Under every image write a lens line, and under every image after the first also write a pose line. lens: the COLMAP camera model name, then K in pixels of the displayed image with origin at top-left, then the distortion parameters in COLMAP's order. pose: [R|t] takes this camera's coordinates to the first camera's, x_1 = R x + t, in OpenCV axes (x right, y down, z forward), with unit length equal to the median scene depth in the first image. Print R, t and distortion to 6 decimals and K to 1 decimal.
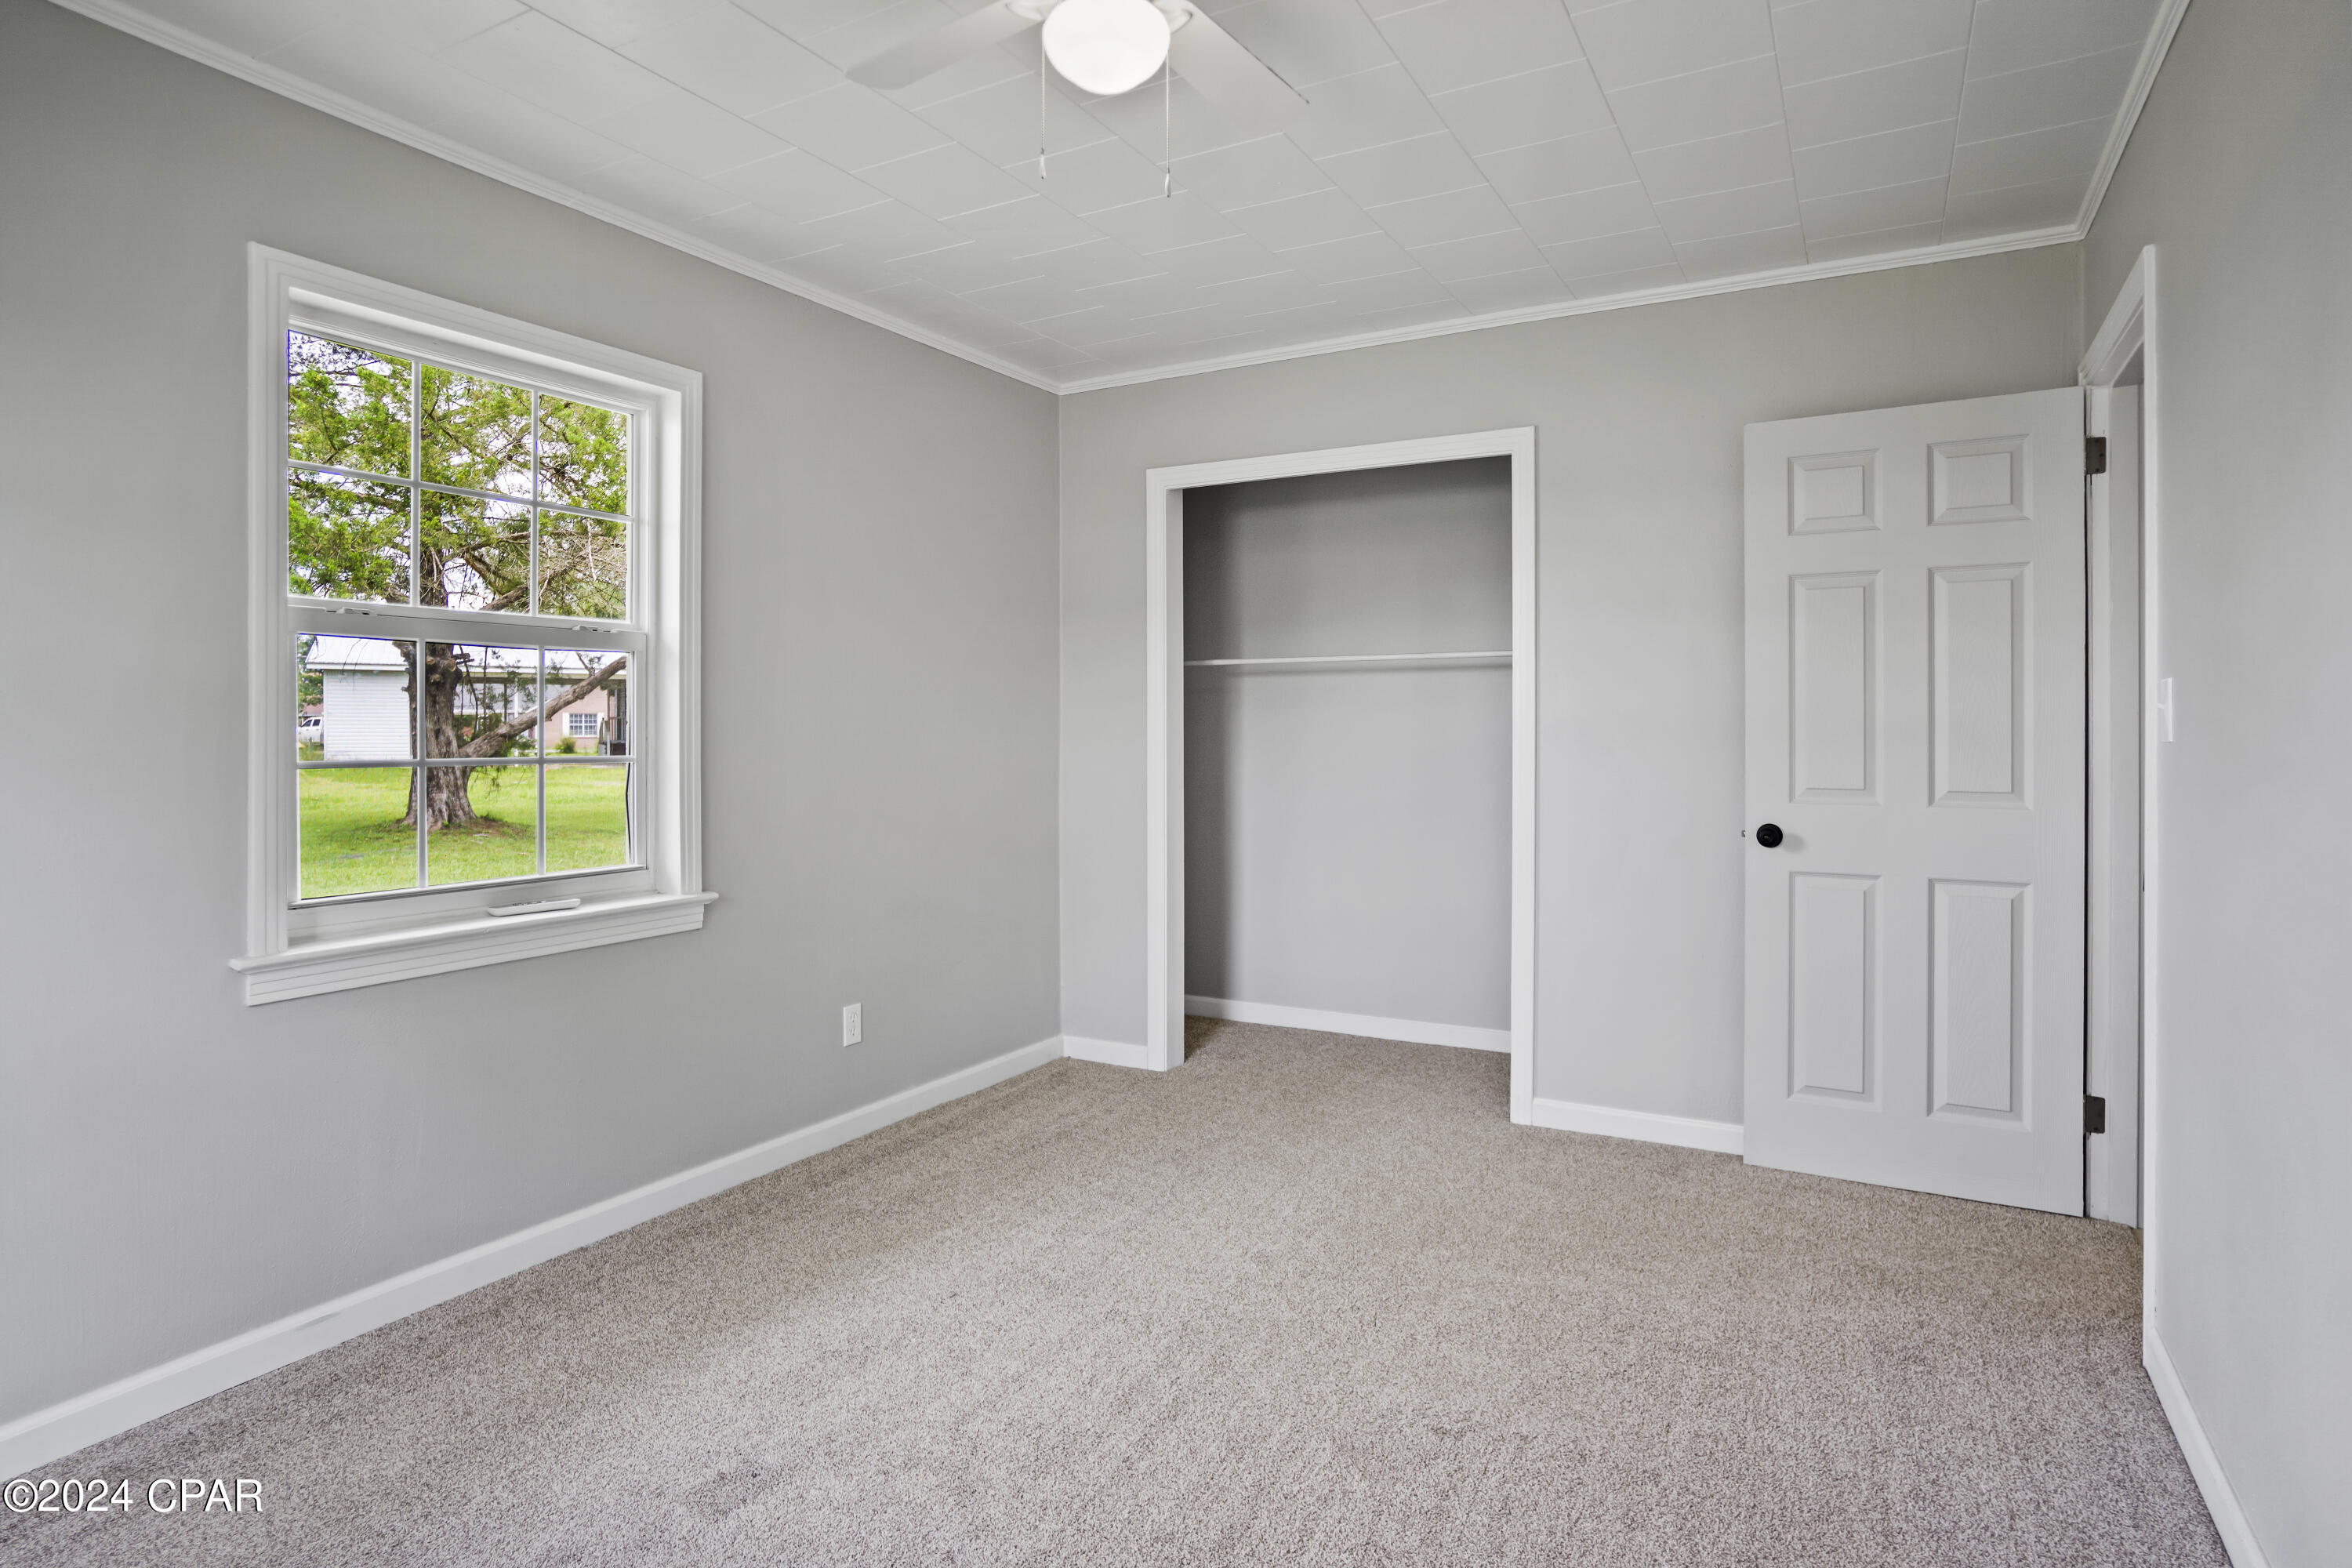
lens RADIAL K [[1269.2, 0, 1161.9], [0, 1269.2, 744.8], [0, 0, 1]] dist [-0.038342, 0.001249]
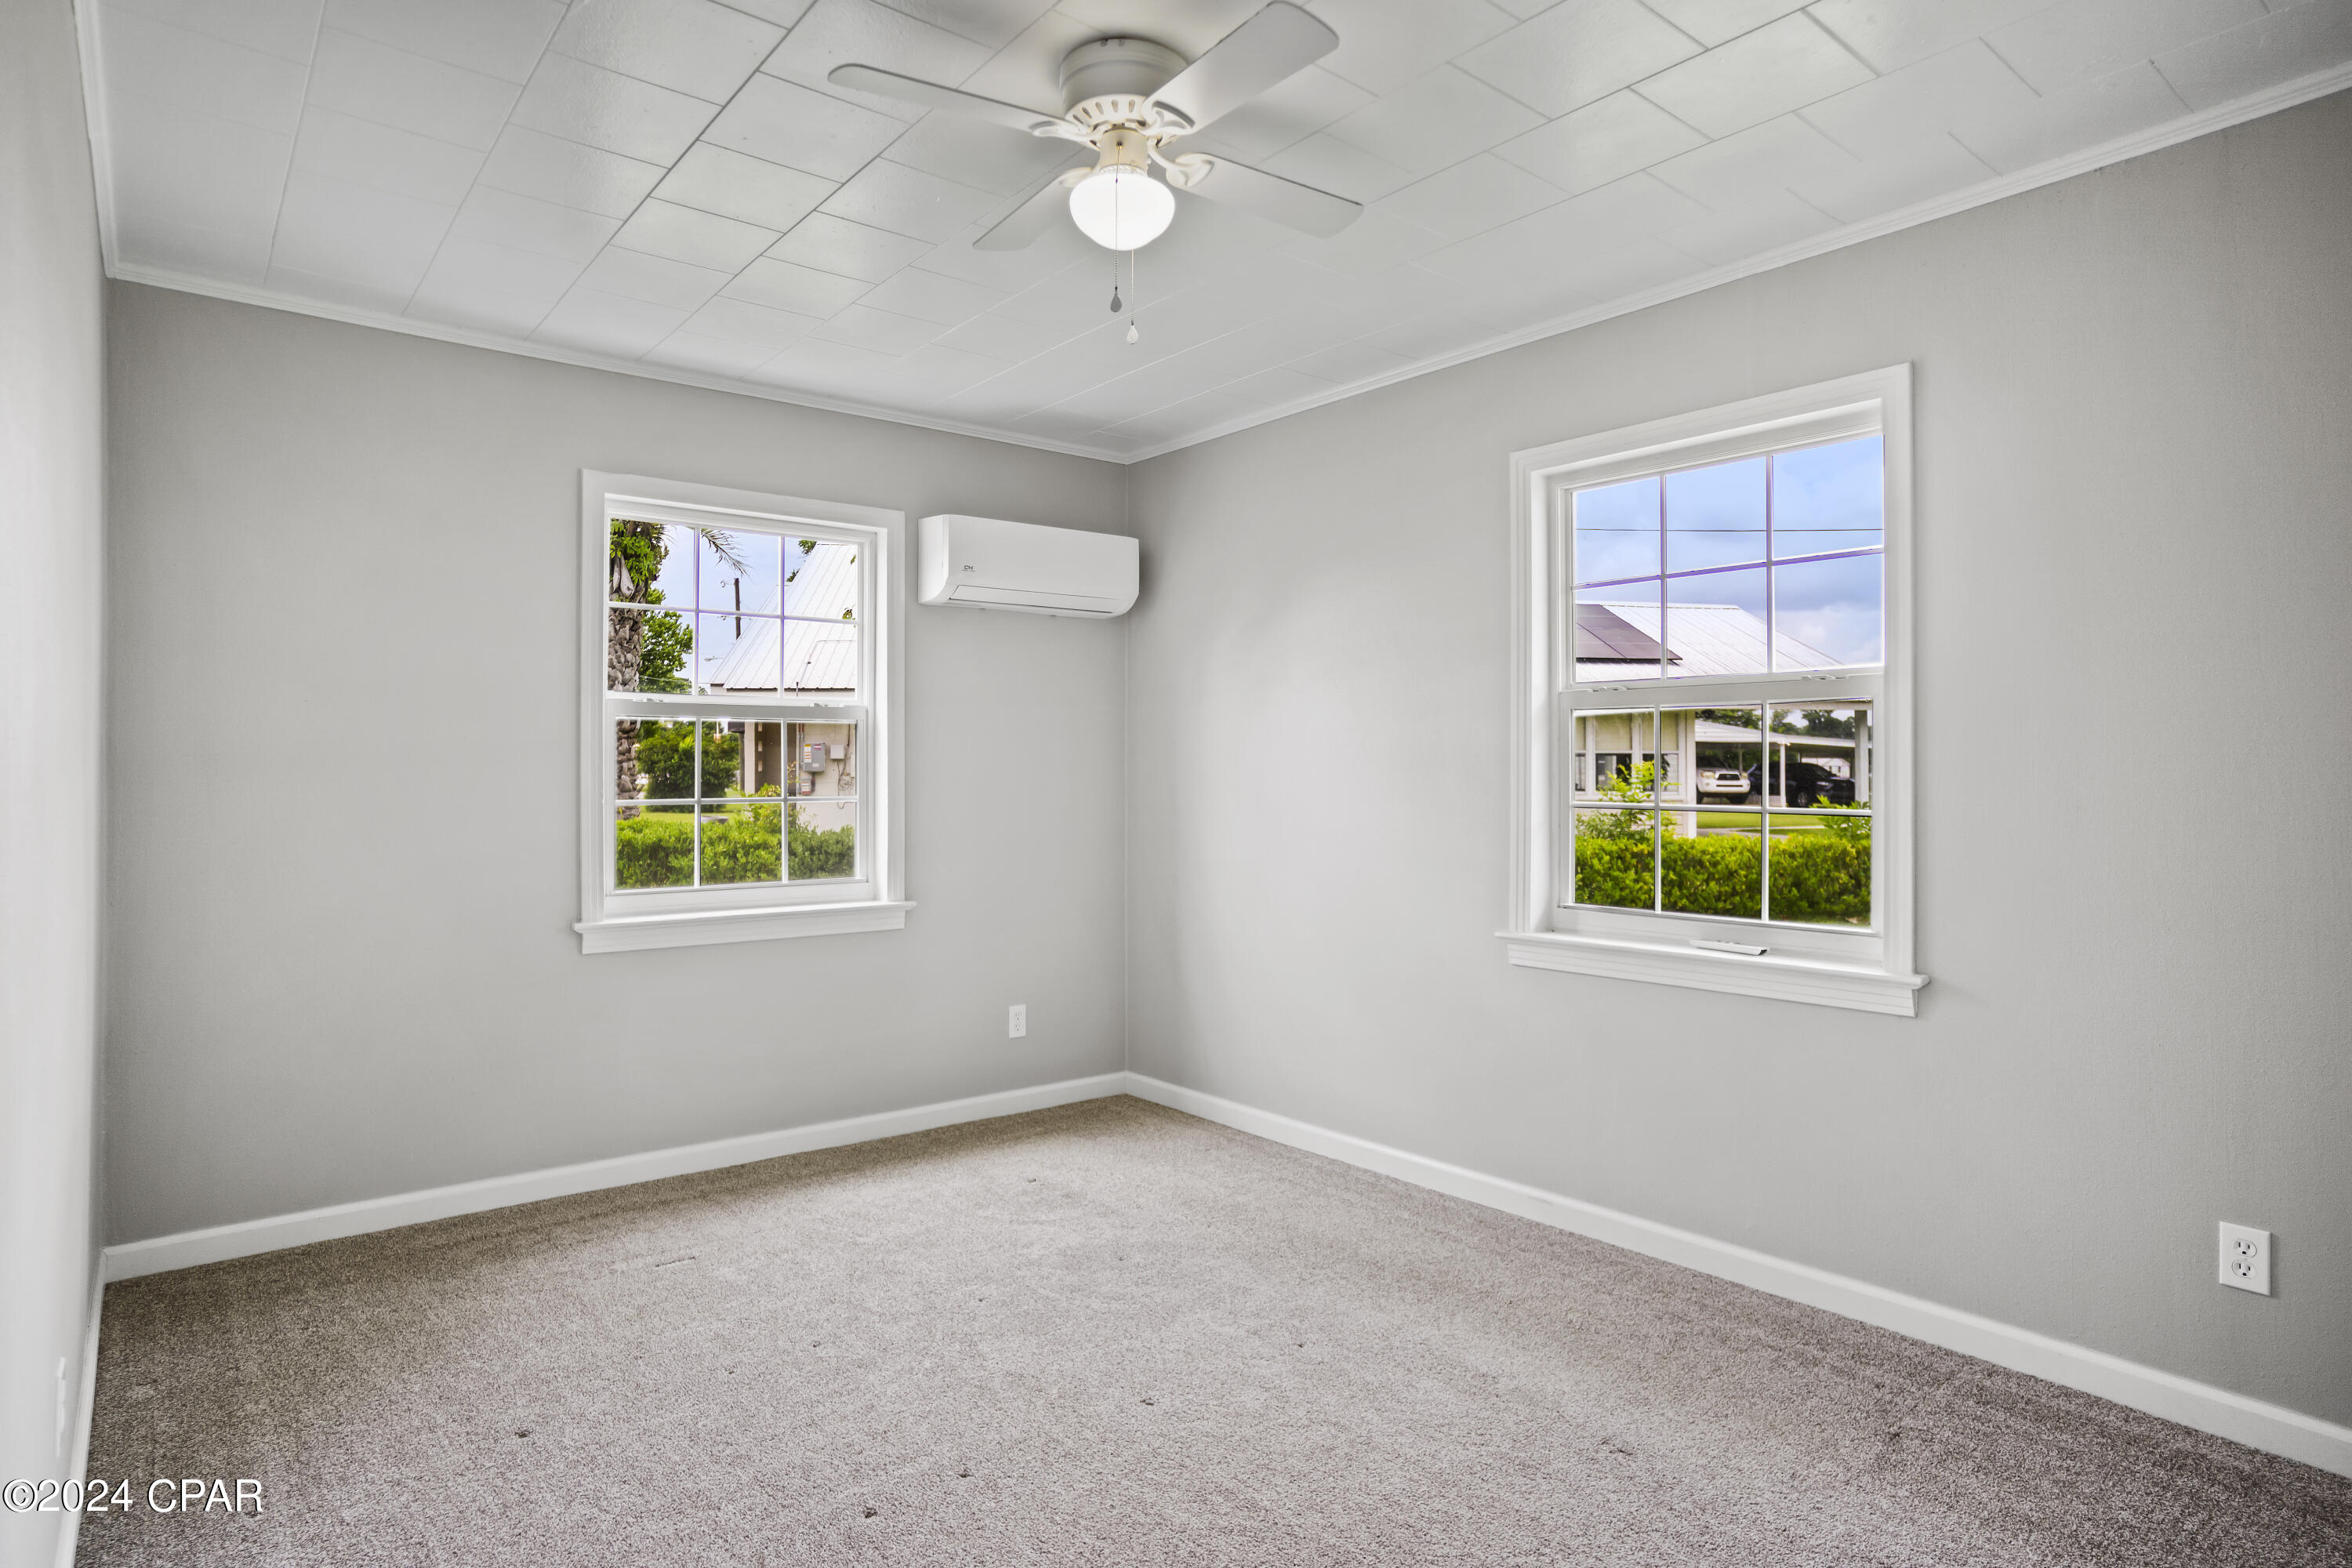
lens RADIAL K [[1260.5, 0, 1134.4], [0, 1260.5, 768.5], [0, 0, 1]] dist [0.000895, 0.000653]
pose [[-0.387693, 0.001435, -0.921787, 1.056637], [-0.003220, 0.999991, 0.002911, -0.037528], [0.921783, 0.004097, -0.387685, 1.449736]]
